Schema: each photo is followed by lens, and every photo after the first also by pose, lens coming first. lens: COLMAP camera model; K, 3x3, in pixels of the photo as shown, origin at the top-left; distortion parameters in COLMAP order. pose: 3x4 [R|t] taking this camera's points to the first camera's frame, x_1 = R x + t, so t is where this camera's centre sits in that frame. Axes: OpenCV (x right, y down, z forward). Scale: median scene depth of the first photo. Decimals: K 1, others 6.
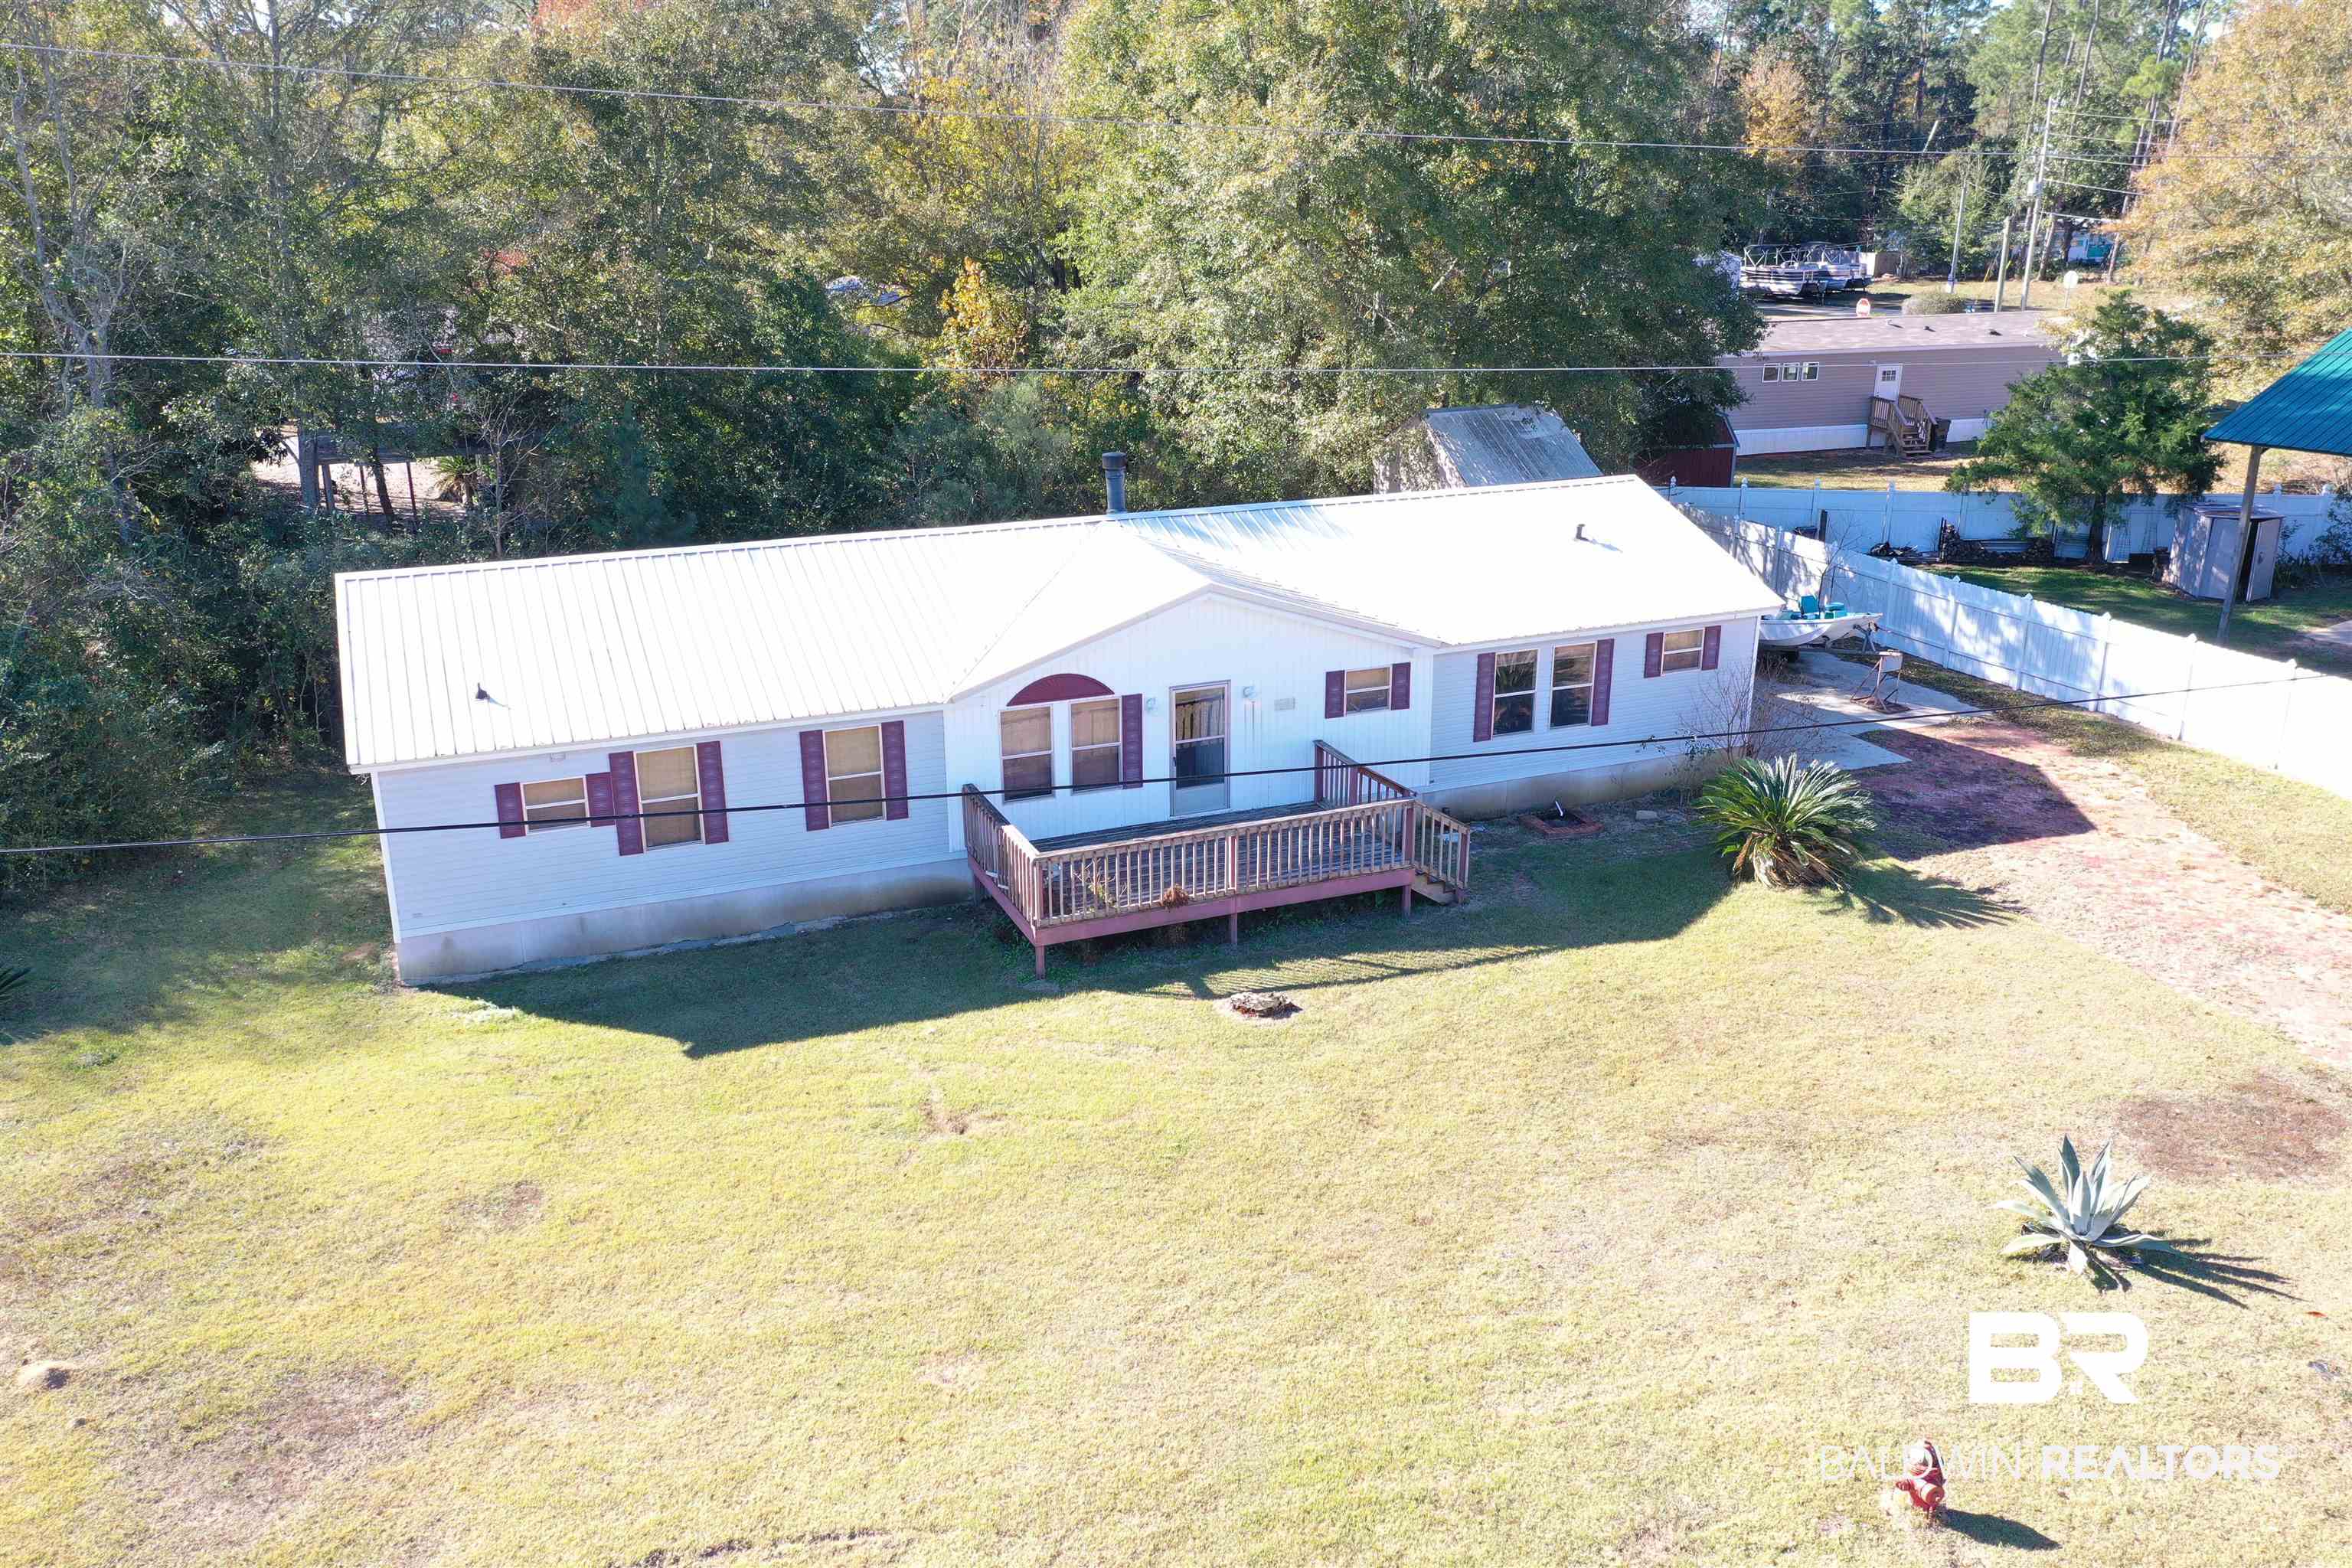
lens RADIAL K [[1895.5, 0, 1178.0], [0, 1895.5, 794.7], [0, 0, 1]] dist [0.007794, 0.000440]
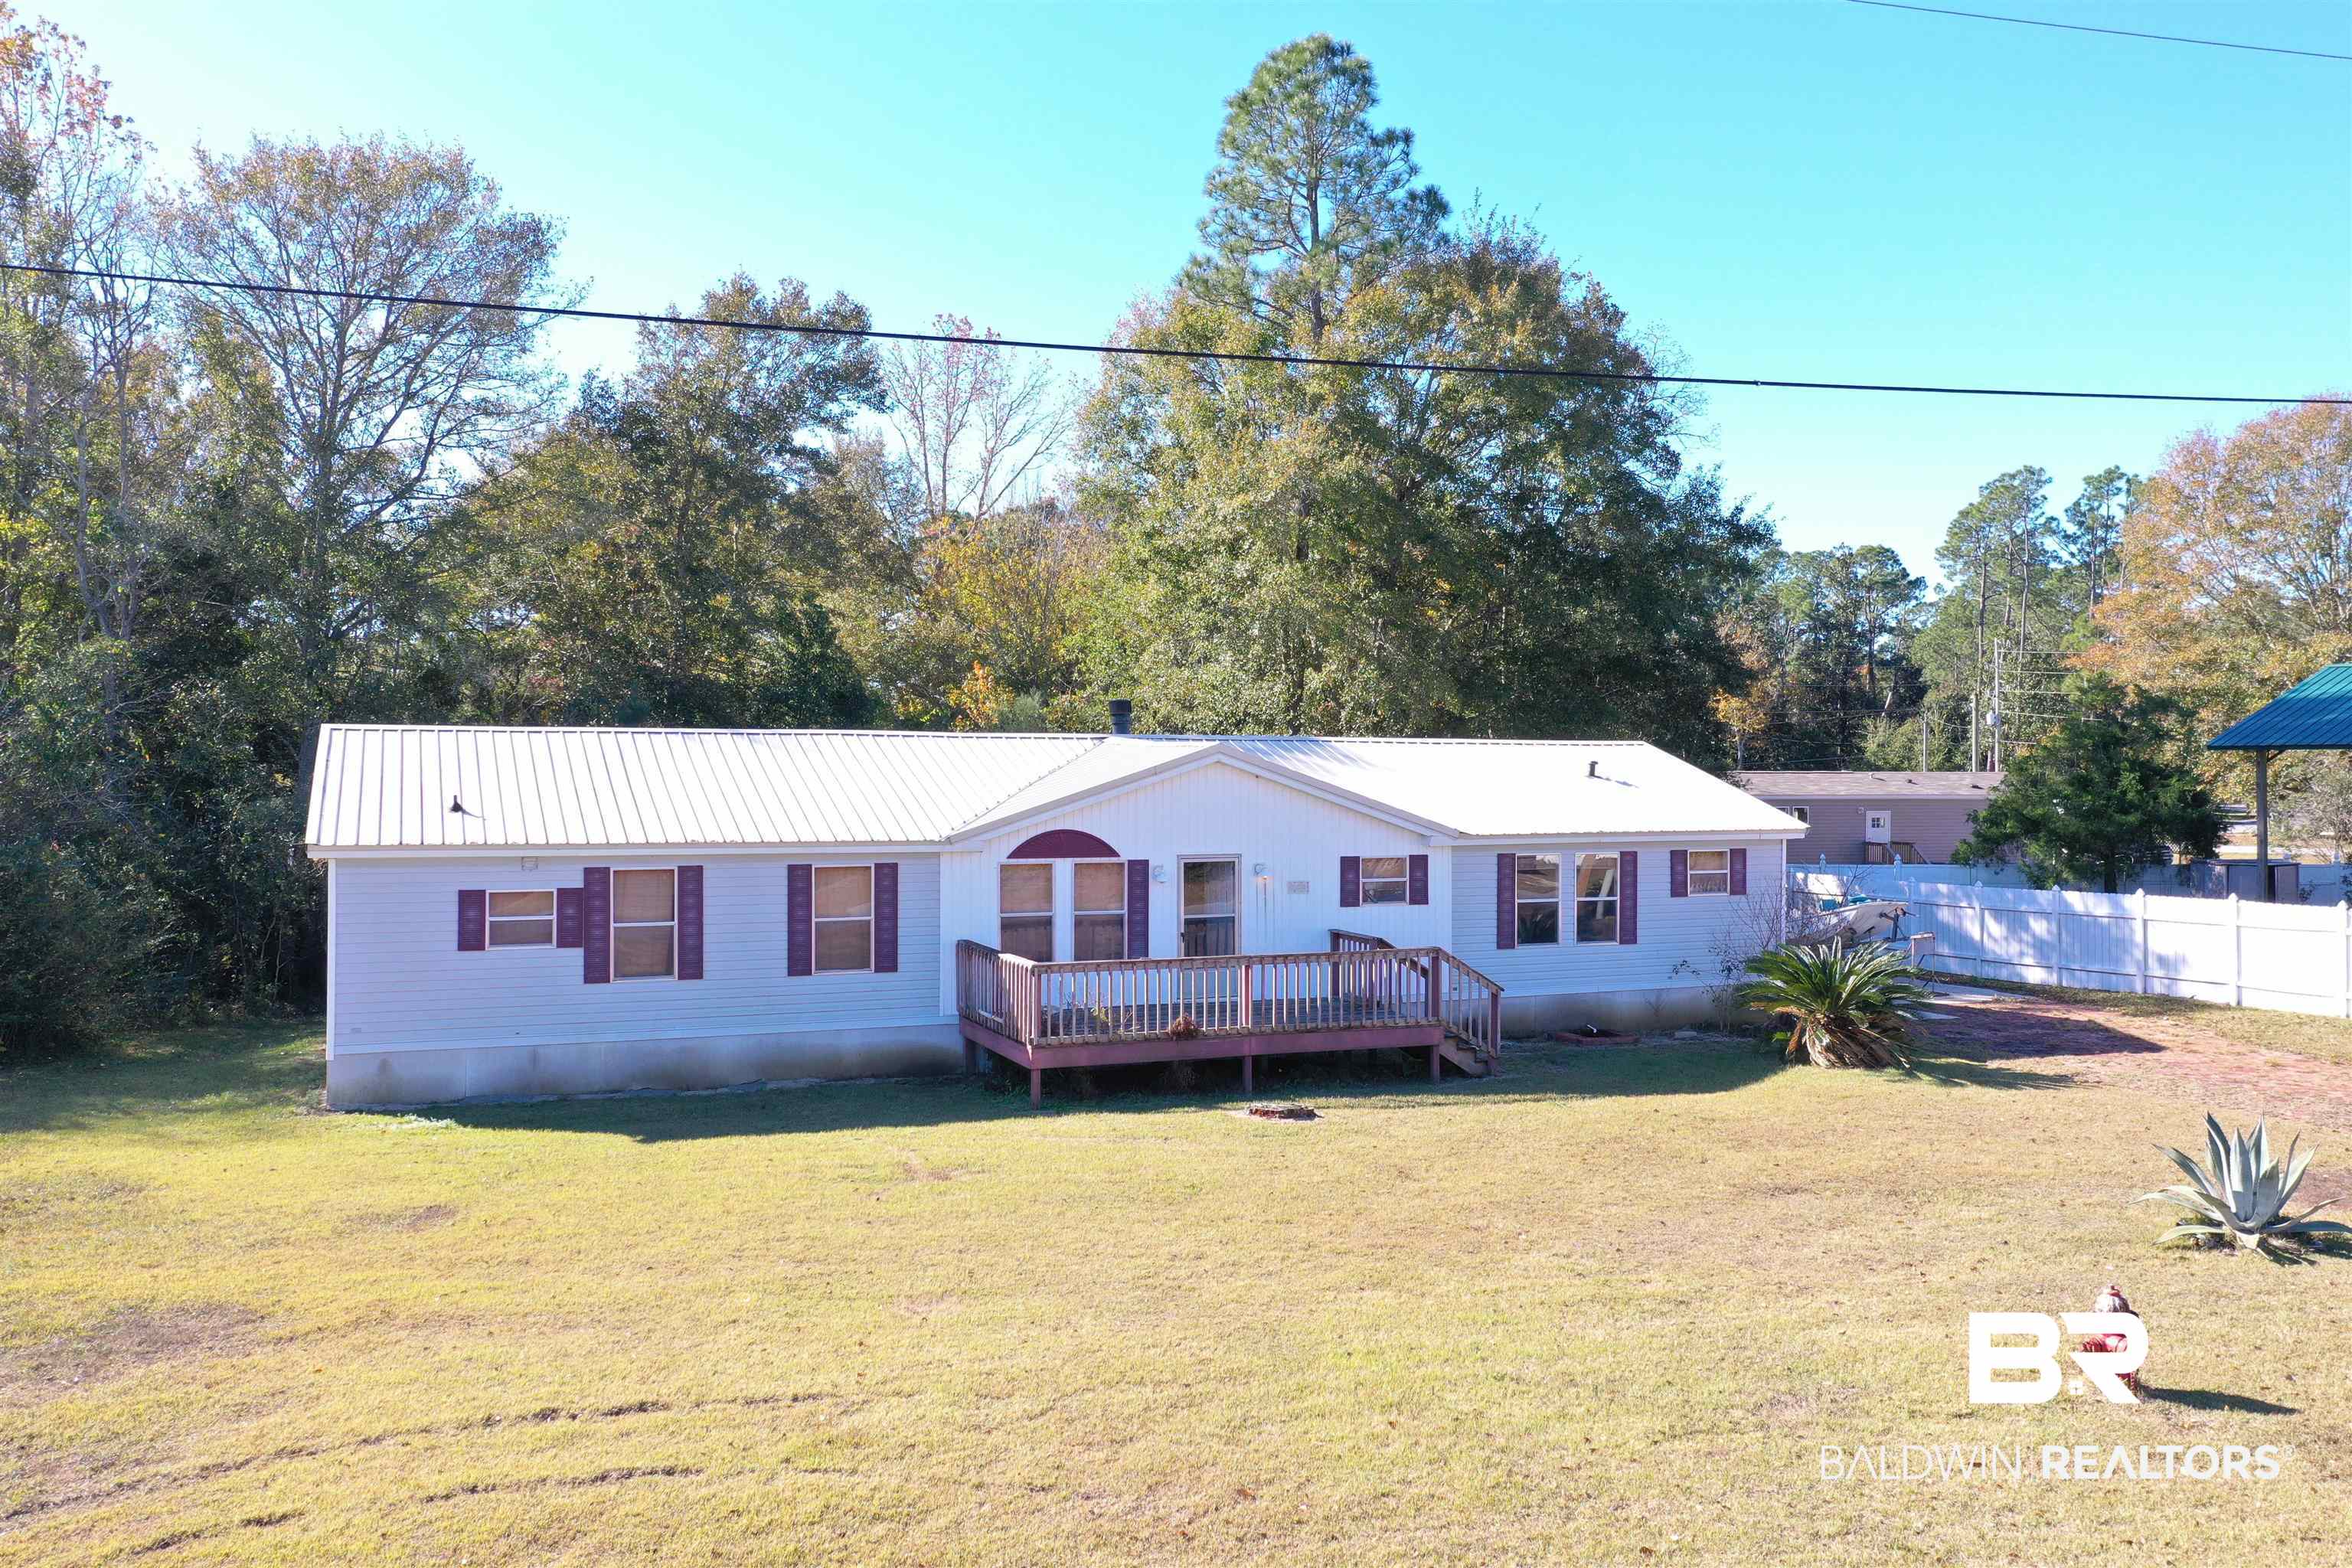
lens RADIAL K [[1895.5, 0, 1176.6], [0, 1895.5, 782.9], [0, 0, 1]] dist [0.007794, 0.000440]
pose [[0.999984, 0.005236, 0.002289, -0.007249], [-0.004211, 0.945929, -0.324346, 0.217268], [-0.003864, 0.324331, 0.945936, 0.083772]]
